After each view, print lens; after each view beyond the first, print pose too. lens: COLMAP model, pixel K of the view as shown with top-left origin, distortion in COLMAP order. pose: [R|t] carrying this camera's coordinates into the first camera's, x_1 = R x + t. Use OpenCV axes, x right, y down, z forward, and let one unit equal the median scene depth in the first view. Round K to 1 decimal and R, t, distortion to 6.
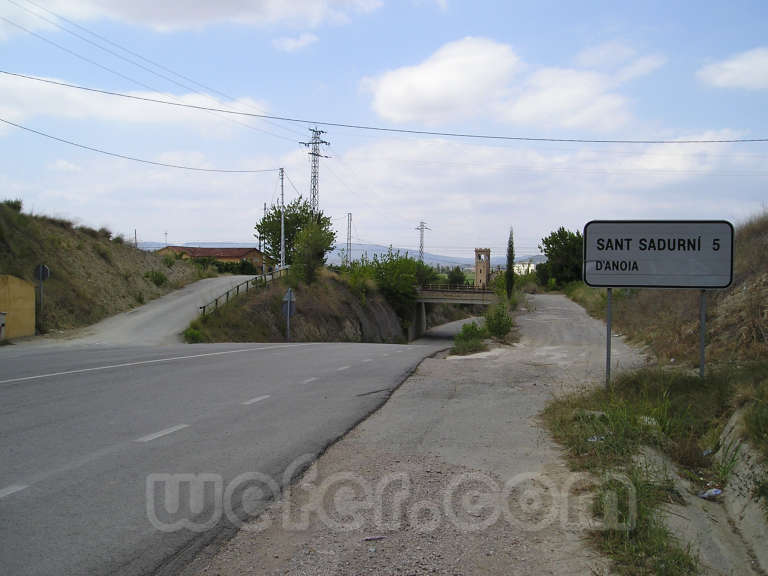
lens RADIAL K [[871.4, 0, 381.6], [0, 871.4, 287.5], [0, 0, 1]] dist [-0.067156, 0.000000]
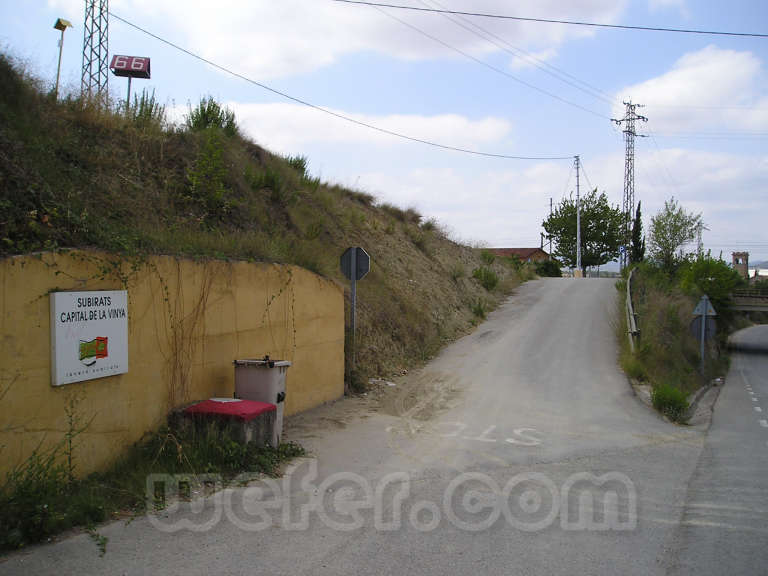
lens RADIAL K [[804.3, 0, 382.1], [0, 804.3, 286.9], [0, 0, 1]] dist [-0.108856, 0.000000]
pose [[0.959983, 0.003312, -0.280039, -0.163232], [-0.004870, 0.999976, -0.004869, -0.001263], [0.280017, 0.006038, 0.959976, 0.368728]]
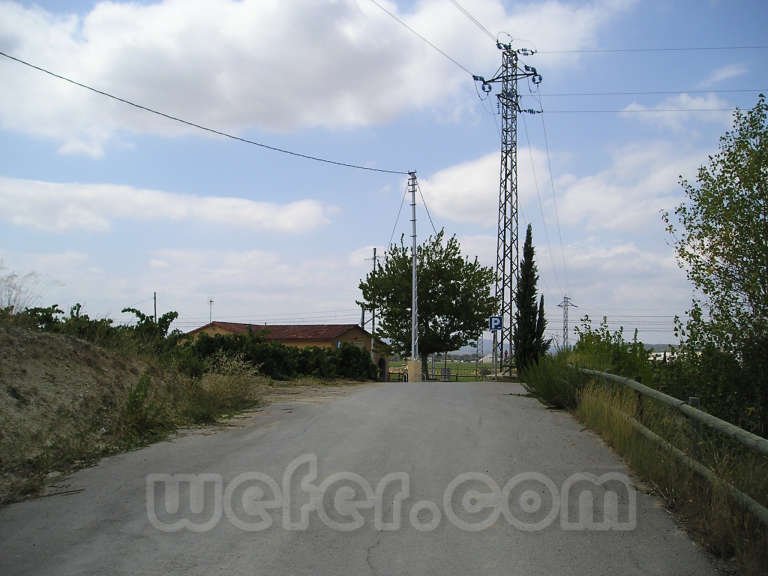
lens RADIAL K [[804.3, 0, 386.9], [0, 804.3, 286.7], [0, 0, 1]] dist [-0.108856, 0.000000]
pose [[0.996561, -0.005931, -0.082651, -0.188113], [-0.003103, 0.994065, -0.108744, -0.029132], [0.082805, 0.108627, 0.990628, 1.084084]]
